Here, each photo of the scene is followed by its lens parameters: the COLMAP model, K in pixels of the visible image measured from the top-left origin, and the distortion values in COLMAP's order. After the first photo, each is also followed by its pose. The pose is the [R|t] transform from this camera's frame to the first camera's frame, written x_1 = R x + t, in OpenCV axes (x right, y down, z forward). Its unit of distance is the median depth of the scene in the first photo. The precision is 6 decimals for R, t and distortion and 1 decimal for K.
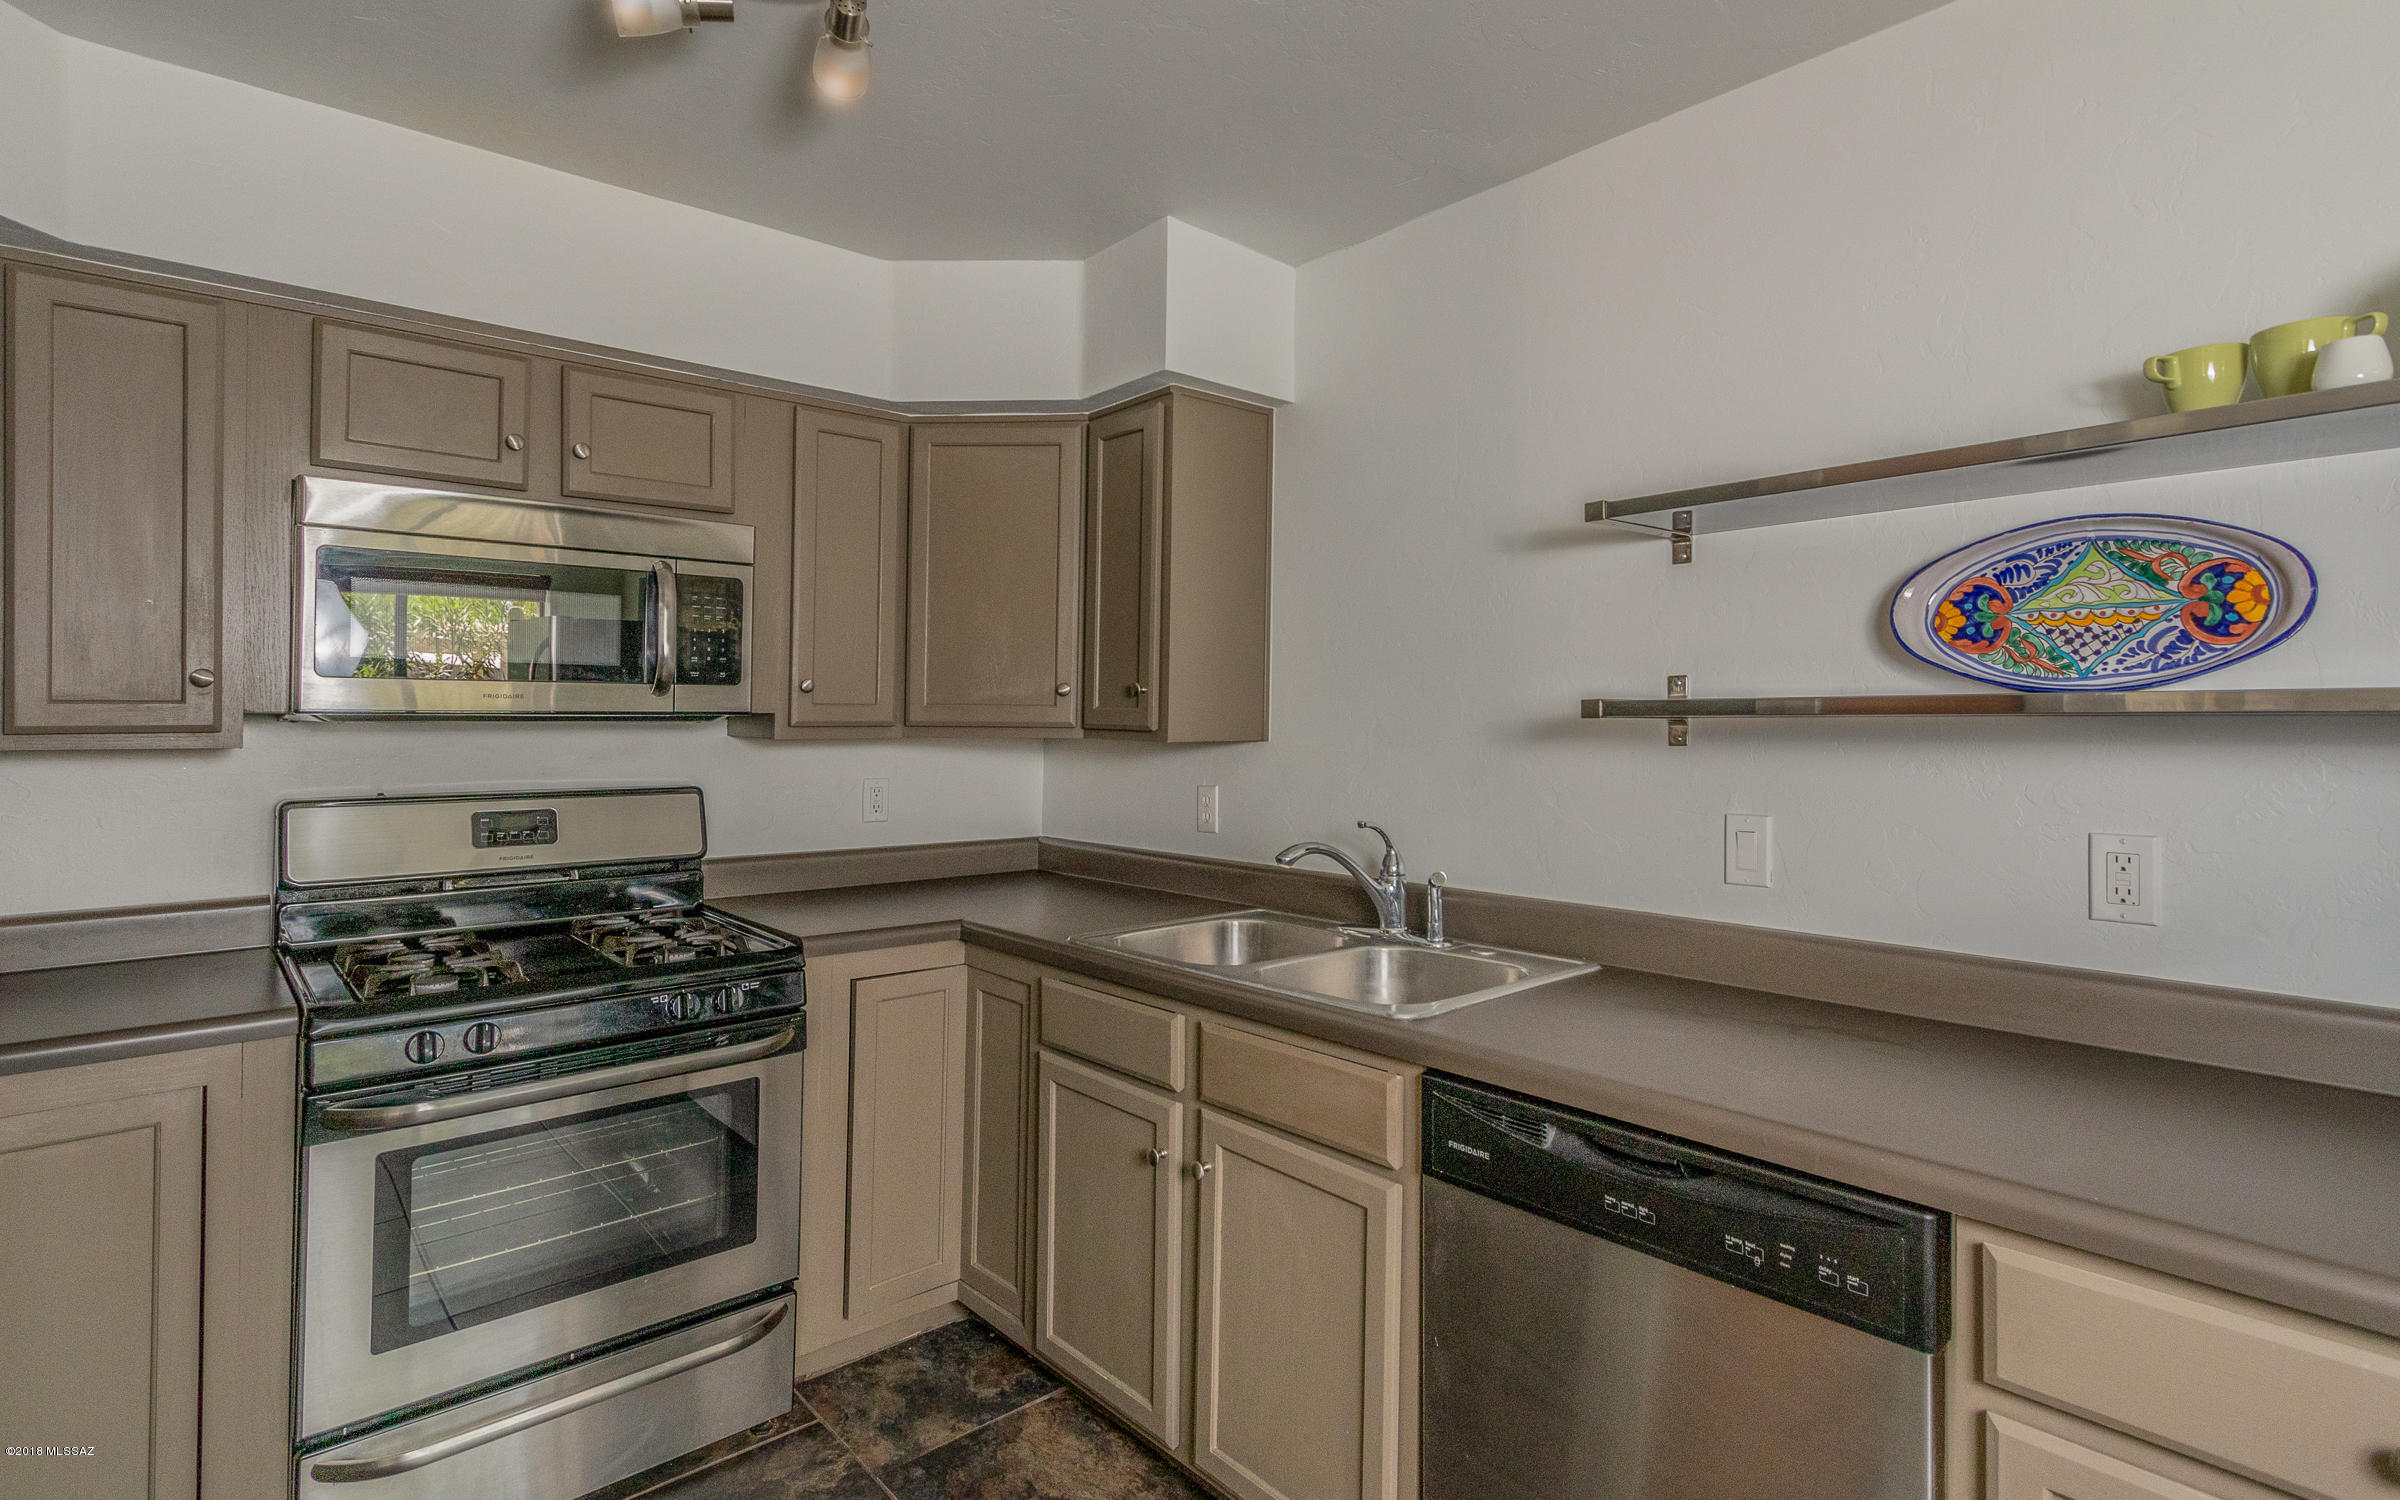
lens RADIAL K [[1172.1, 0, 1194.2], [0, 1172.1, 680.3], [0, 0, 1]] dist [0.002545, 0.000247]
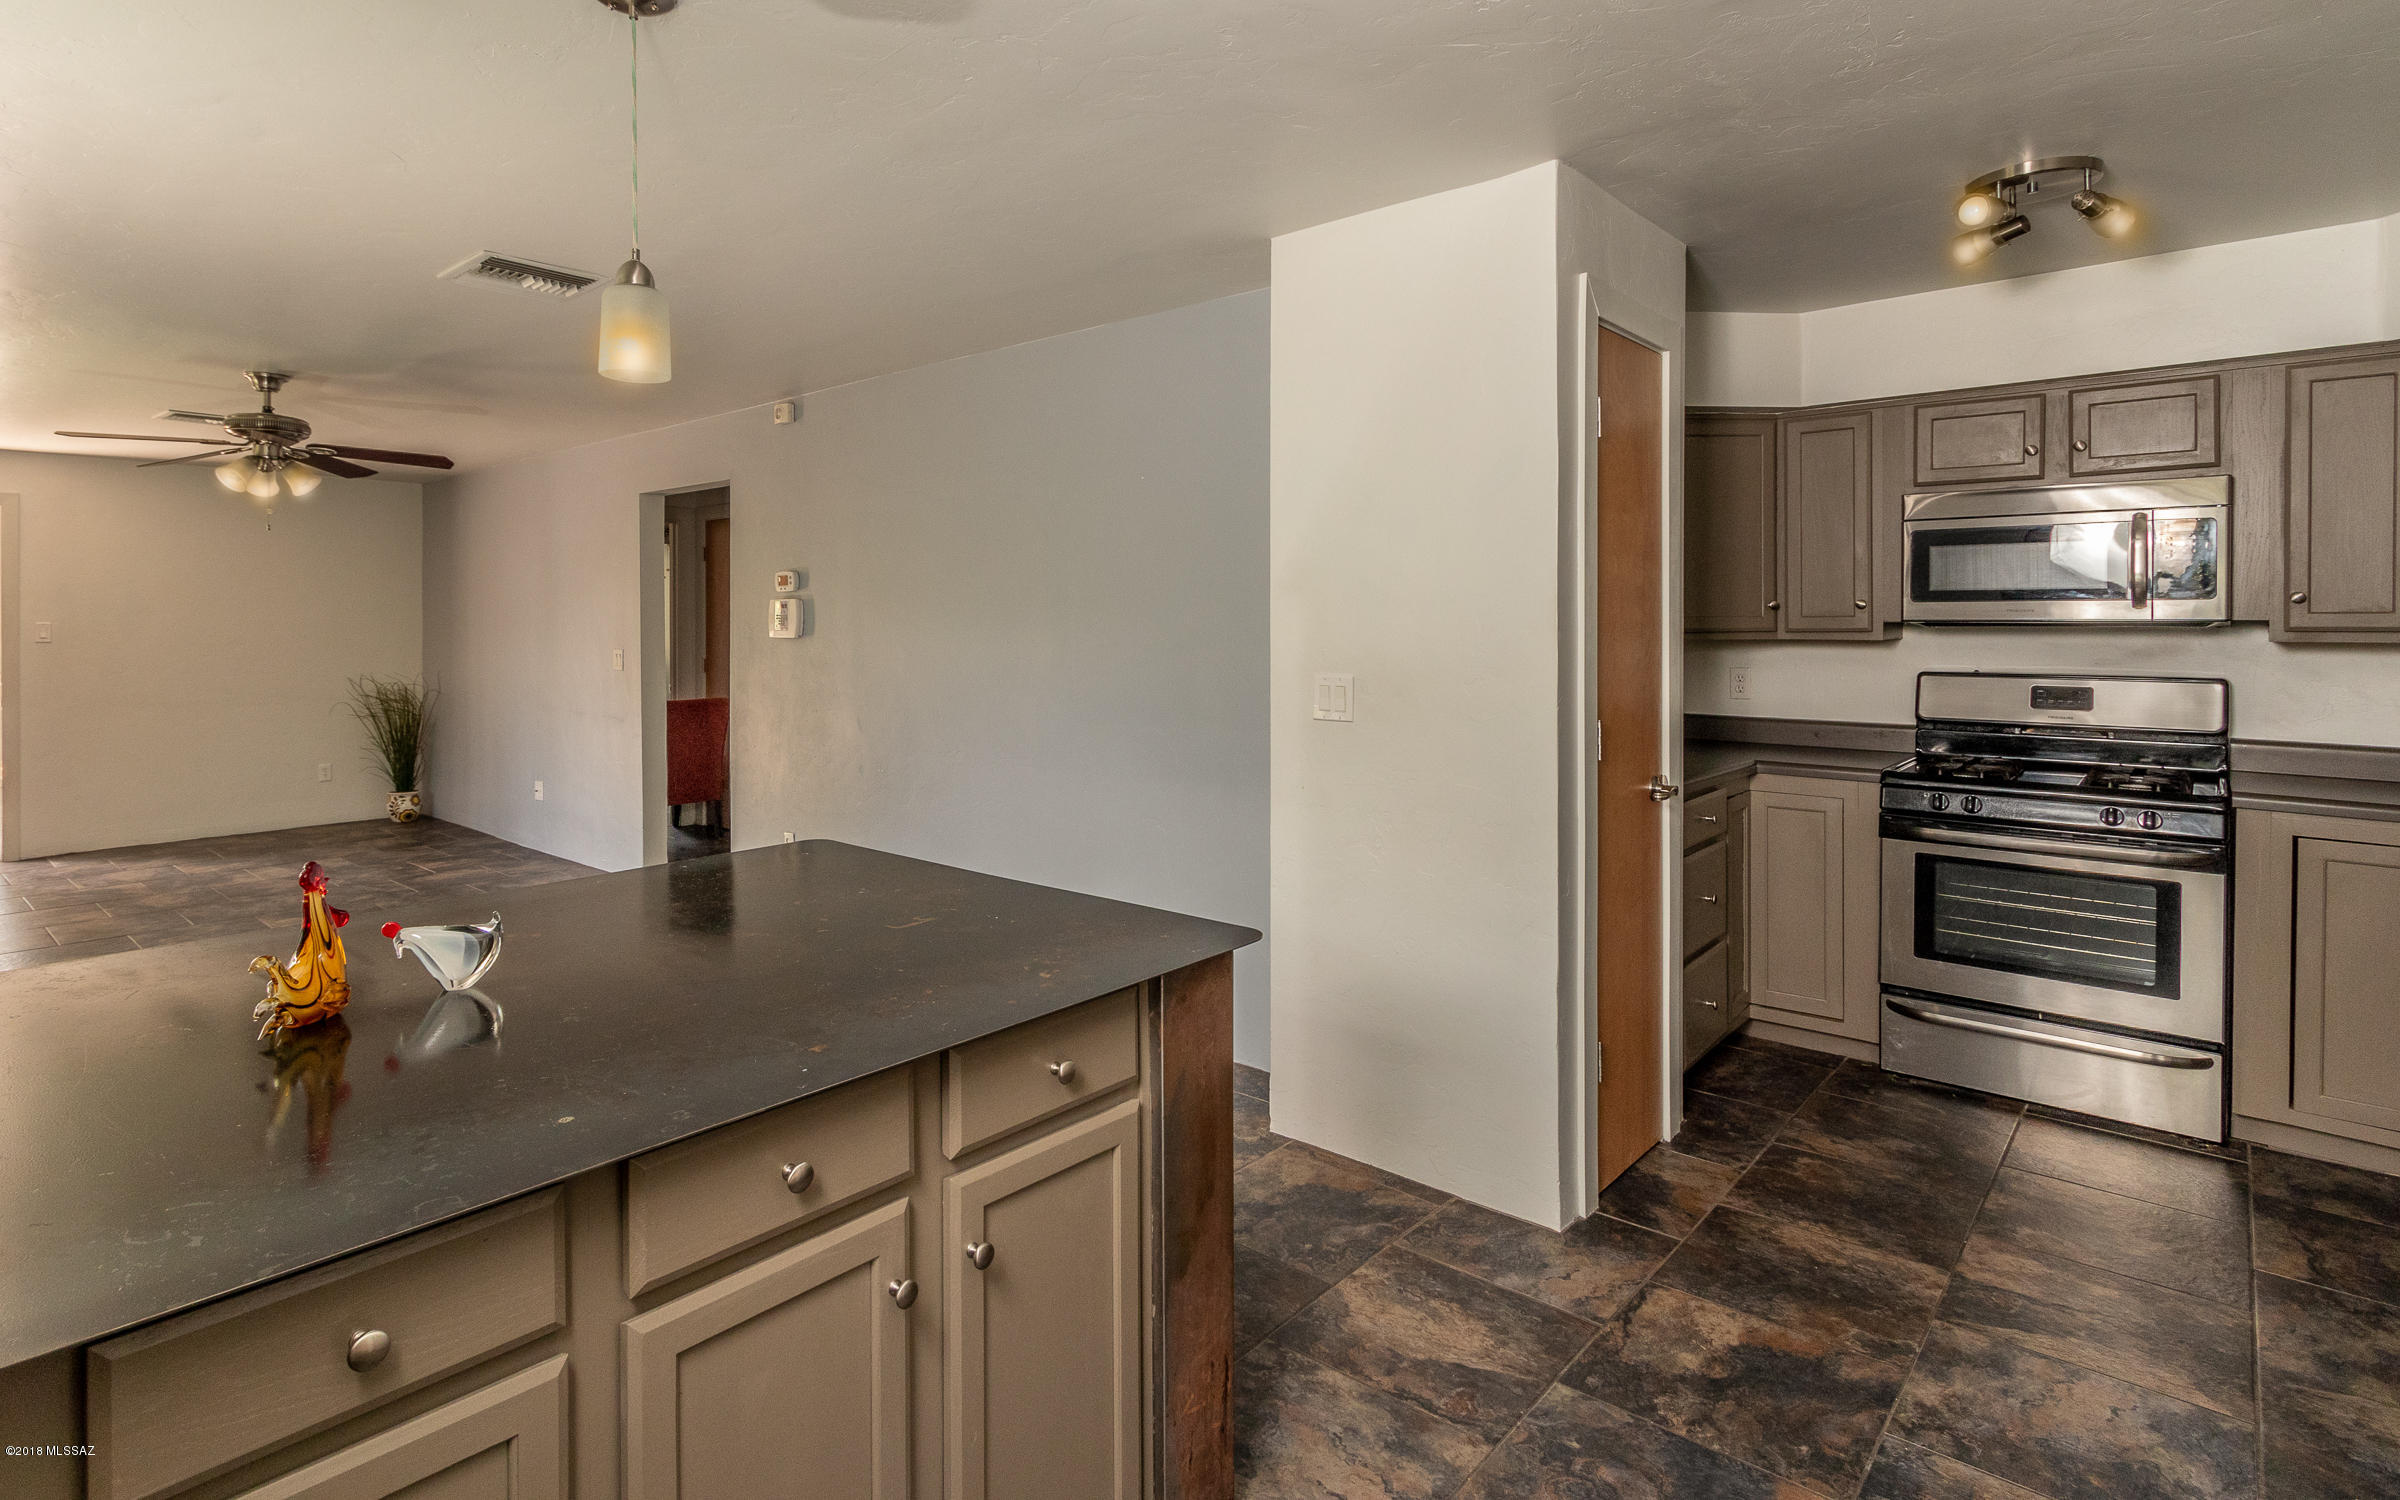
lens RADIAL K [[1172.1, 0, 1194.2], [0, 1172.1, 680.3], [0, 0, 1]] dist [0.002545, 0.000247]
pose [[0.136873, 0.034749, -0.989979, 0.853965], [0.023640, 0.998985, 0.038333, 0.020821], [0.990306, -0.028650, 0.135913, -0.341805]]
